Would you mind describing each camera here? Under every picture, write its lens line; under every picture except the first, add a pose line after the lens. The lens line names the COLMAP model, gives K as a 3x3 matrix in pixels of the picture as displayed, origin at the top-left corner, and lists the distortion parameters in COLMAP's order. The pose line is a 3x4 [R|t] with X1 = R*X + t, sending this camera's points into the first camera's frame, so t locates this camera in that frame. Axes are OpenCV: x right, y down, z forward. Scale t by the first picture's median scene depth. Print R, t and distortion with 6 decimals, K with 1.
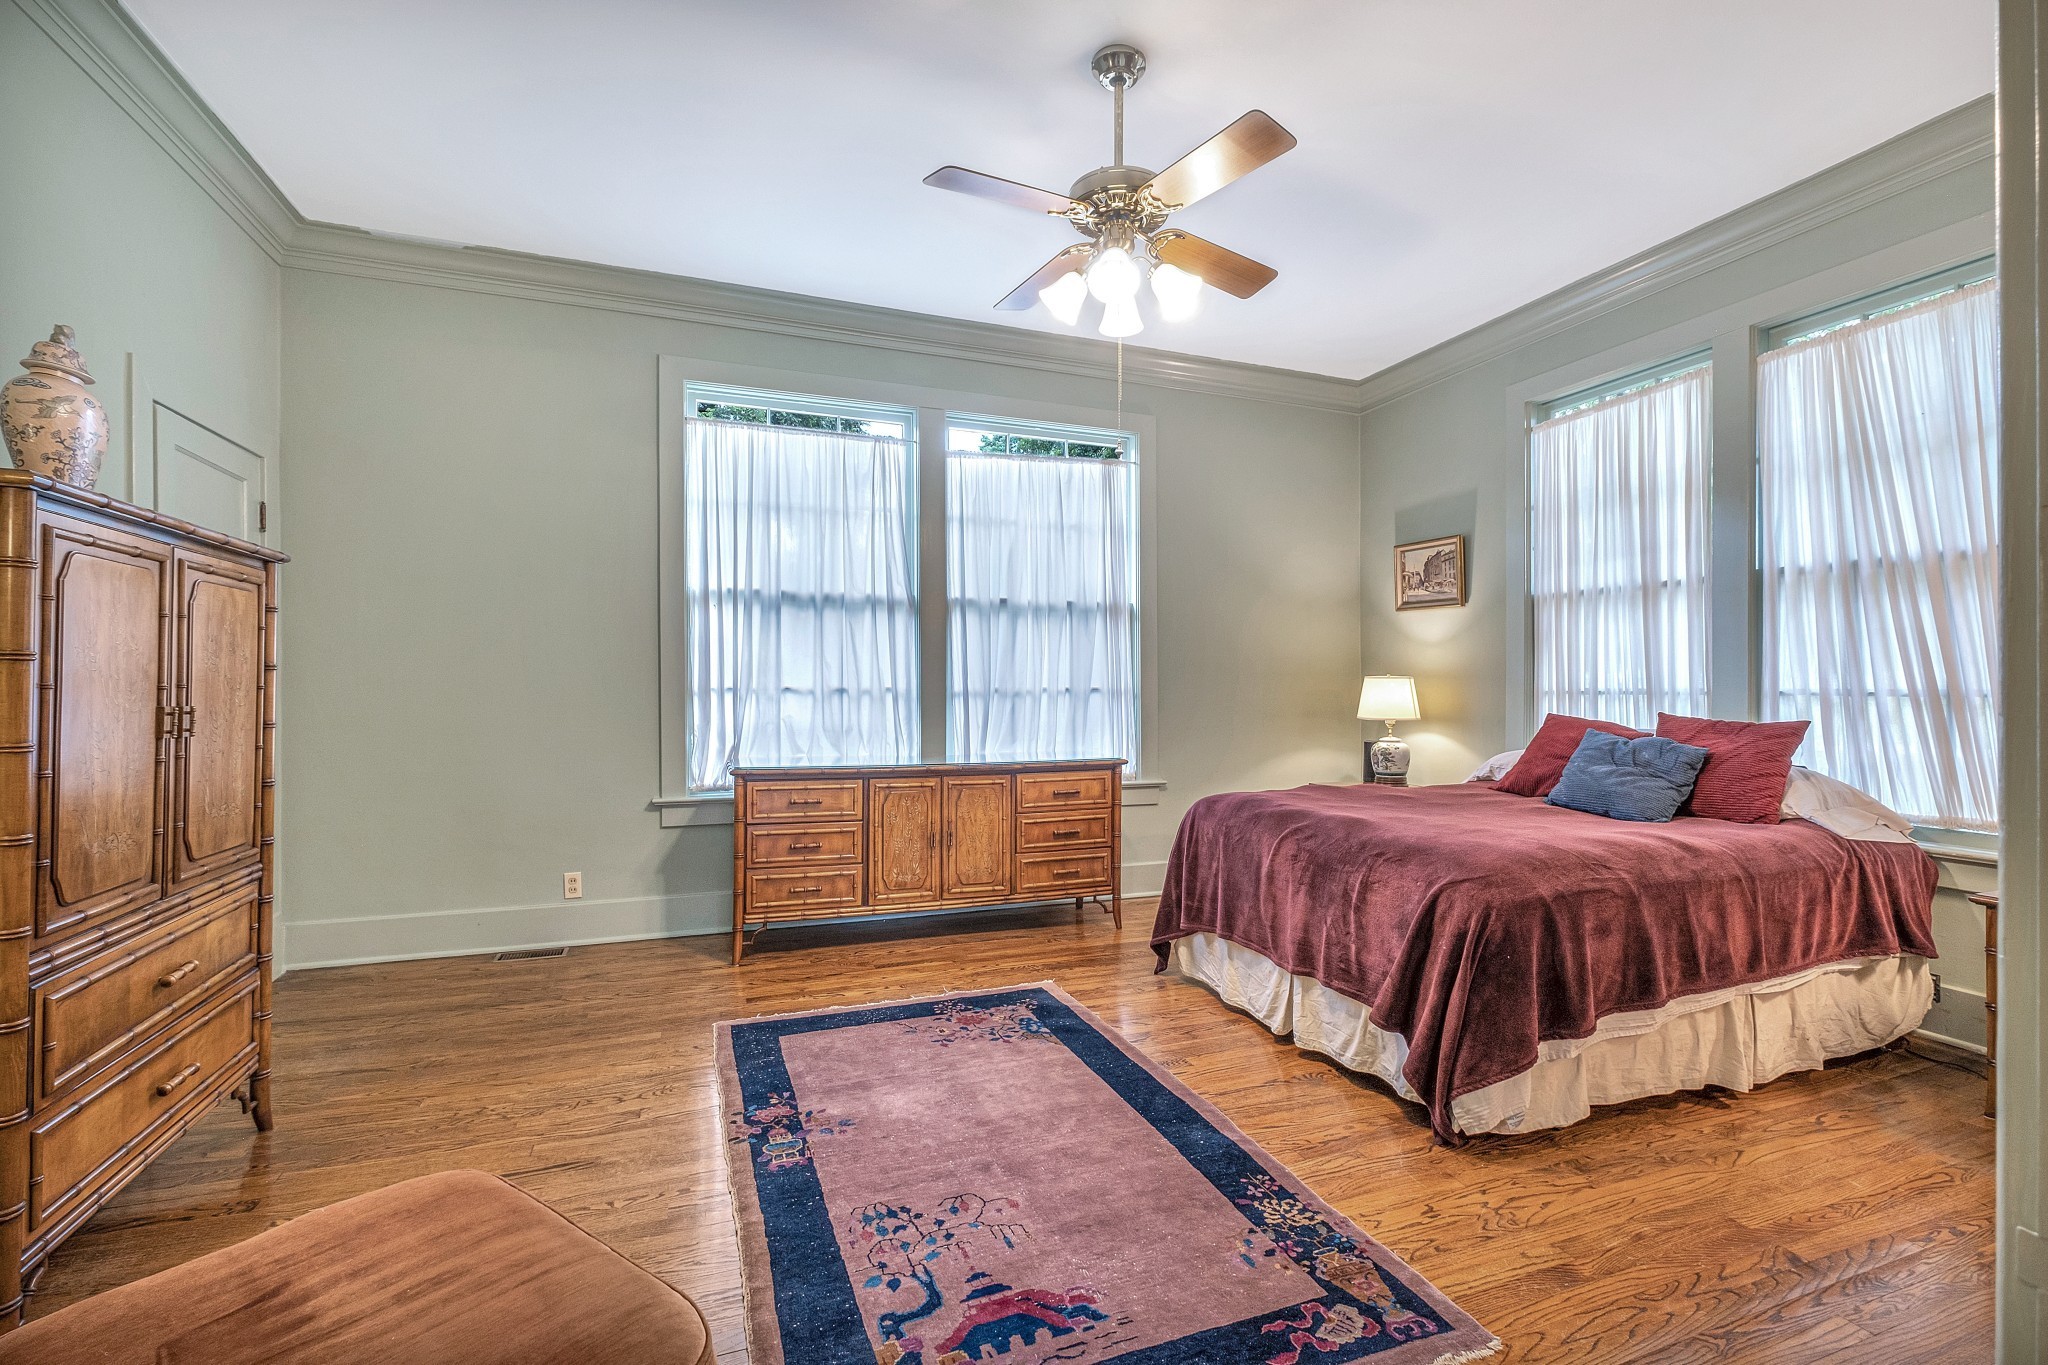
lens RADIAL K [[933.6, 0, 1042.0], [0, 933.6, 674.8], [0, 0, 1]] dist [-0.009716, -0.000836]
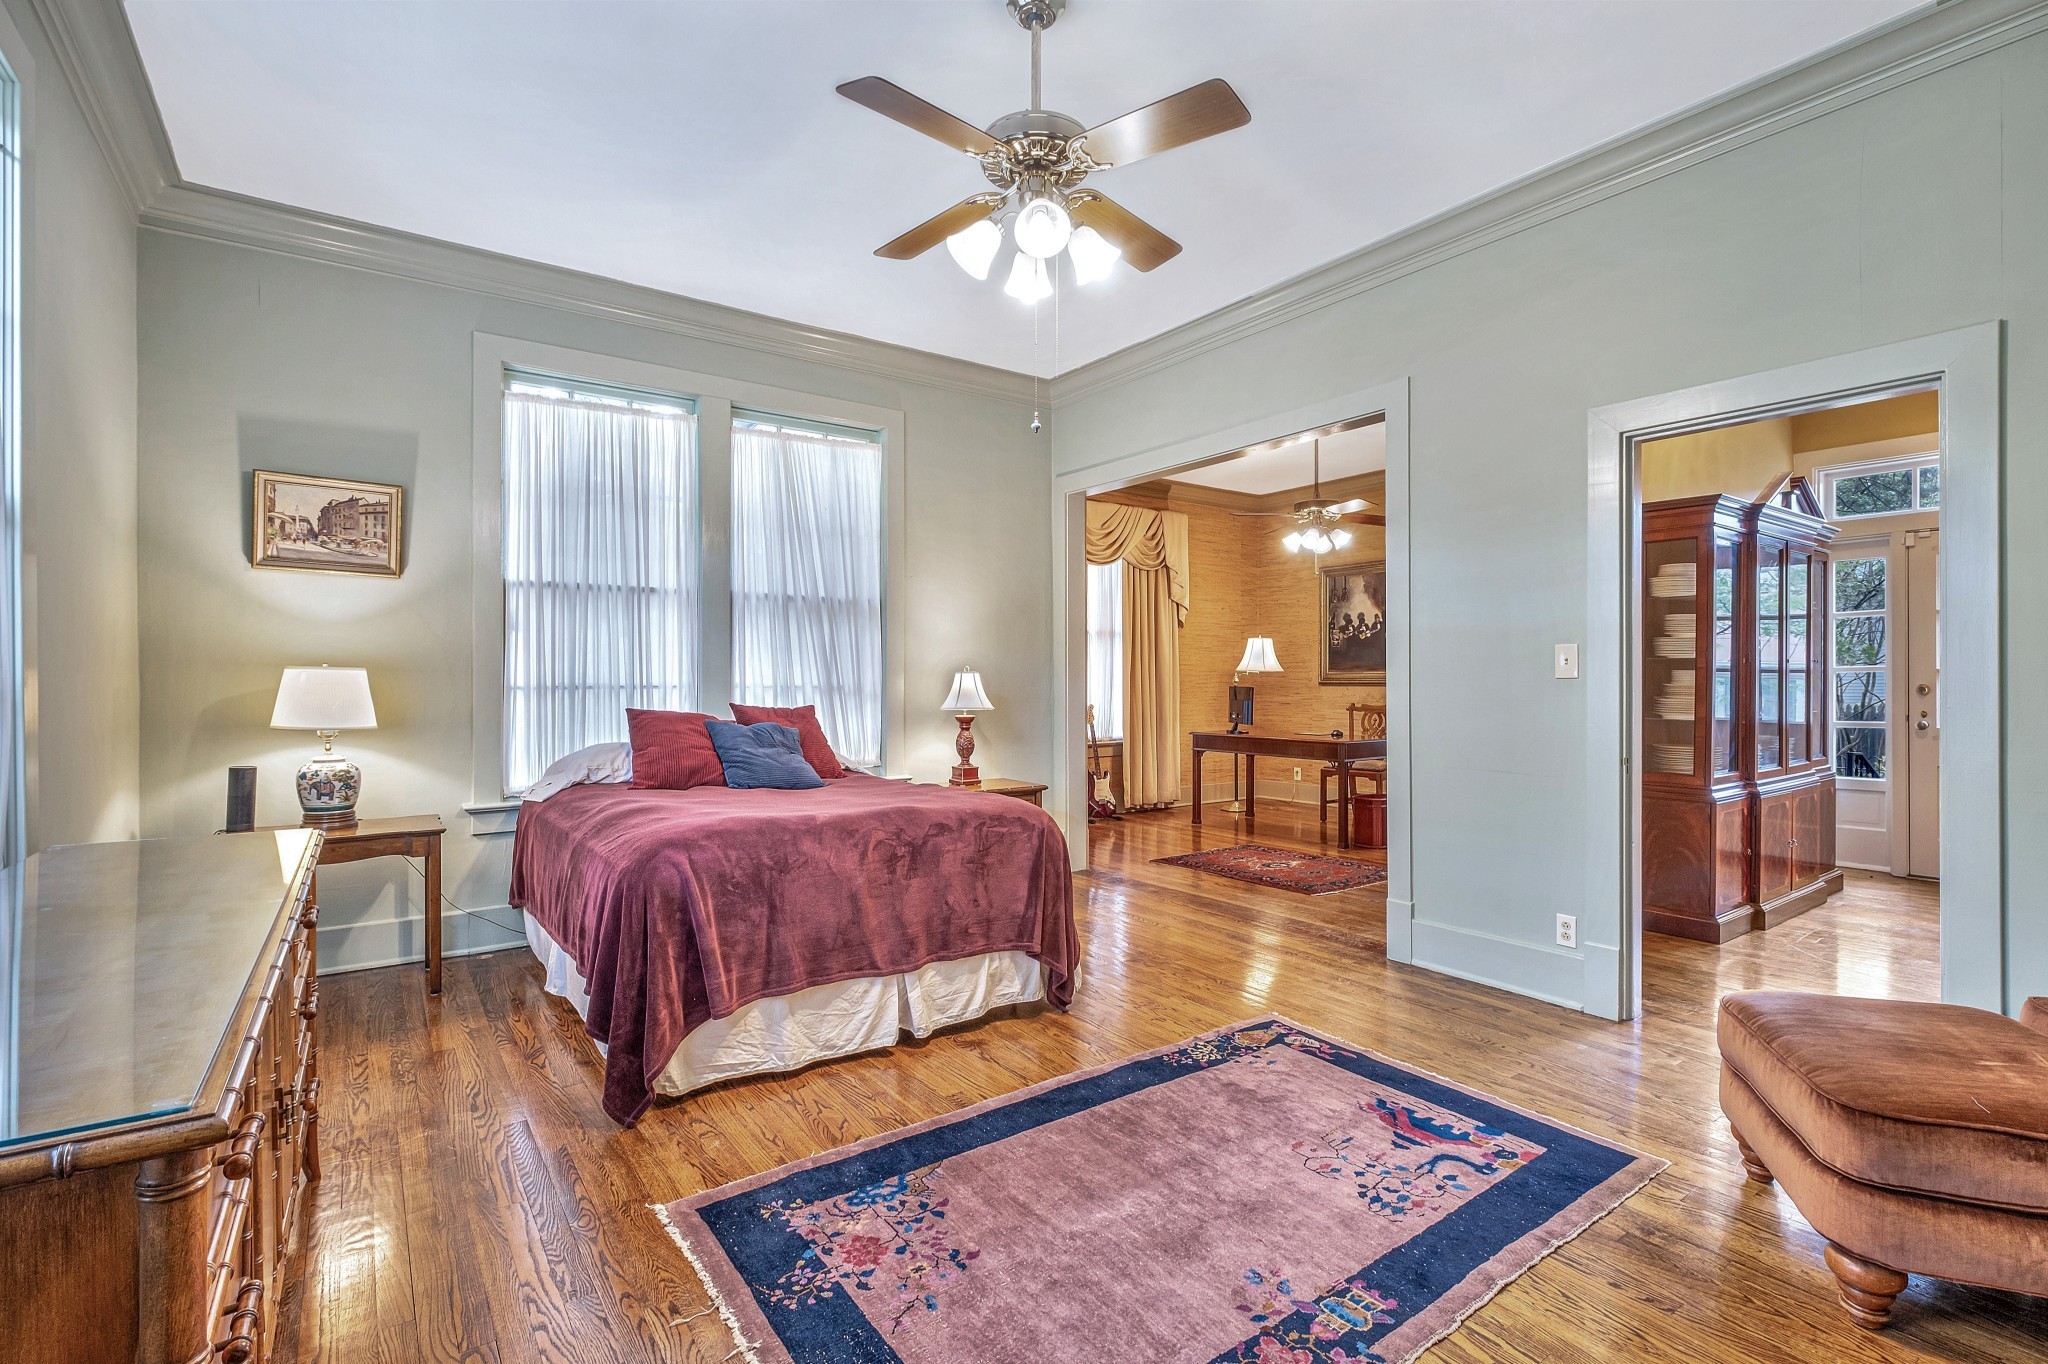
lens RADIAL K [[933.6, 0, 1041.3], [0, 933.6, 684.9], [0, 0, 1]] dist [-0.009716, -0.000836]
pose [[-0.271054, -0.008783, 0.962524, -0.689001], [-0.014222, 0.999886, 0.005119, 0.006751], [-0.962459, -0.012302, -0.271148, 1.082089]]
